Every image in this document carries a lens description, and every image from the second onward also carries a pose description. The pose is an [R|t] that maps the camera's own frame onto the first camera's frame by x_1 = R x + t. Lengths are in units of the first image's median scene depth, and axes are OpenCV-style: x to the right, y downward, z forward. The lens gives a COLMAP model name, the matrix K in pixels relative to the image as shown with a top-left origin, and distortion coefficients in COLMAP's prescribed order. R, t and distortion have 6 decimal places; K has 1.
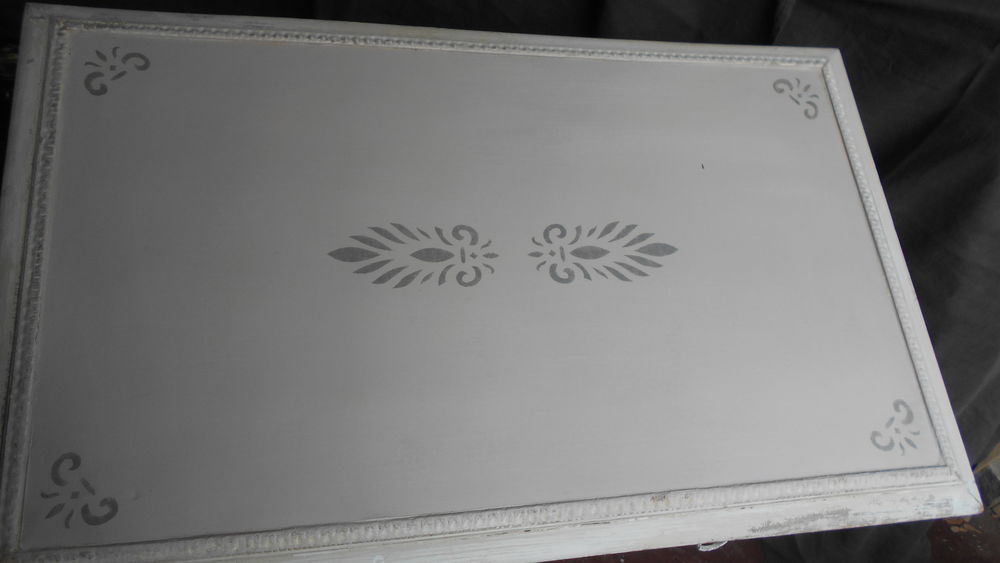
lens RADIAL K [[778.7, 0, 490.6], [0, 778.7, 273.3], [0, 0, 1]] dist [-0.048350, 0.057185]
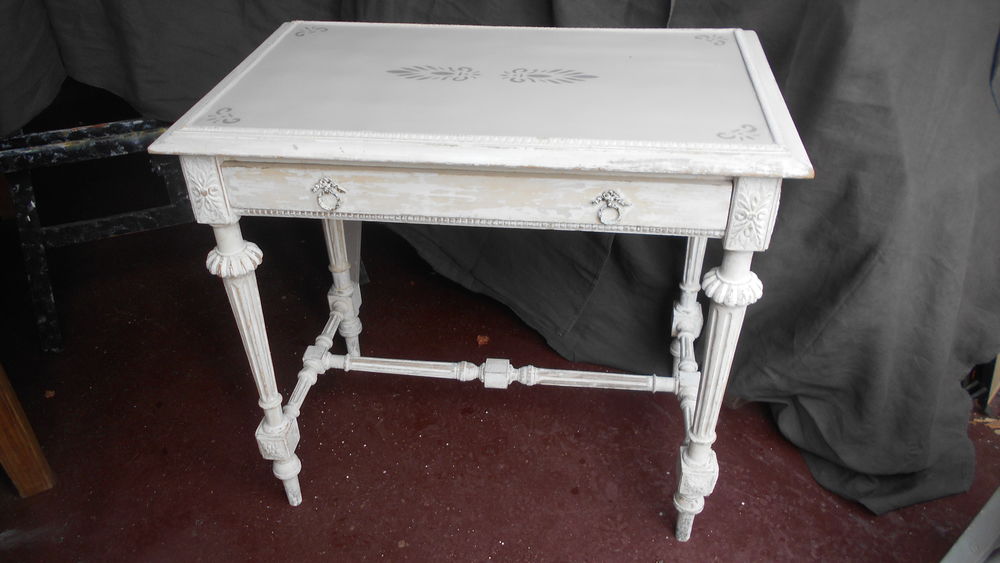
lens RADIAL K [[778.7, 0, 494.4], [0, 778.7, 283.0], [0, 0, 1]] dist [-0.048350, 0.057185]
pose [[0.943570, -0.052397, -0.327003, 0.557854], [-0.132519, 0.845170, -0.517809, 1.215177], [0.303505, 0.531923, 0.790533, -0.080193]]
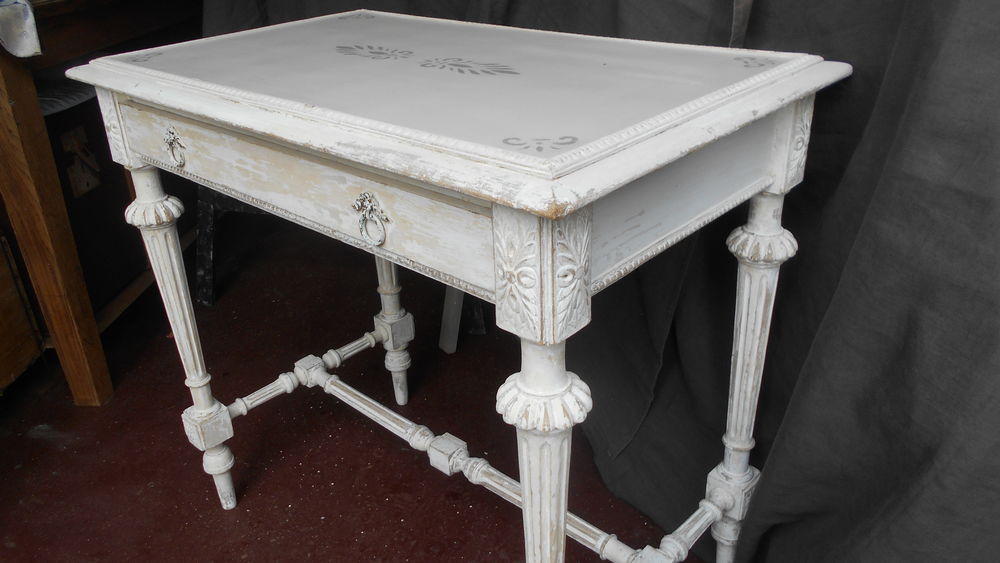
lens RADIAL K [[778.7, 0, 488.7], [0, 778.7, 284.3], [0, 0, 1]] dist [-0.048350, 0.057185]
pose [[0.637441, 0.129624, -0.759517, 1.168523], [-0.622431, 0.667648, -0.408443, 0.694436], [0.454146, 0.733105, 0.506269, 0.670270]]
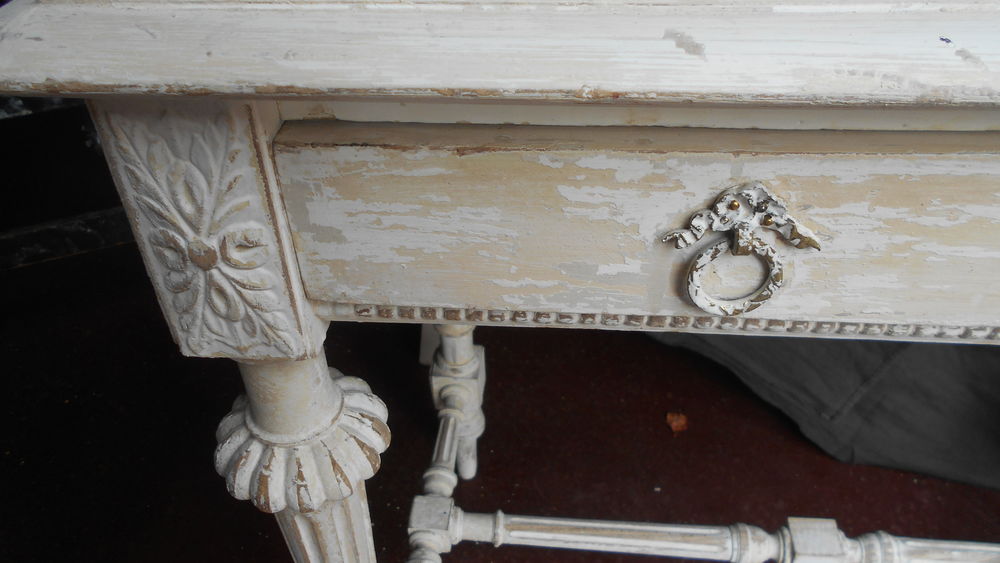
lens RADIAL K [[778.7, 0, 503.1], [0, 778.7, 280.6], [0, 0, 1]] dist [-0.048350, 0.057185]
pose [[0.952293, -0.063452, -0.298515, -0.231813], [-0.091931, 0.873072, -0.478847, 0.519139], [0.291009, 0.483446, 0.825587, 0.605263]]
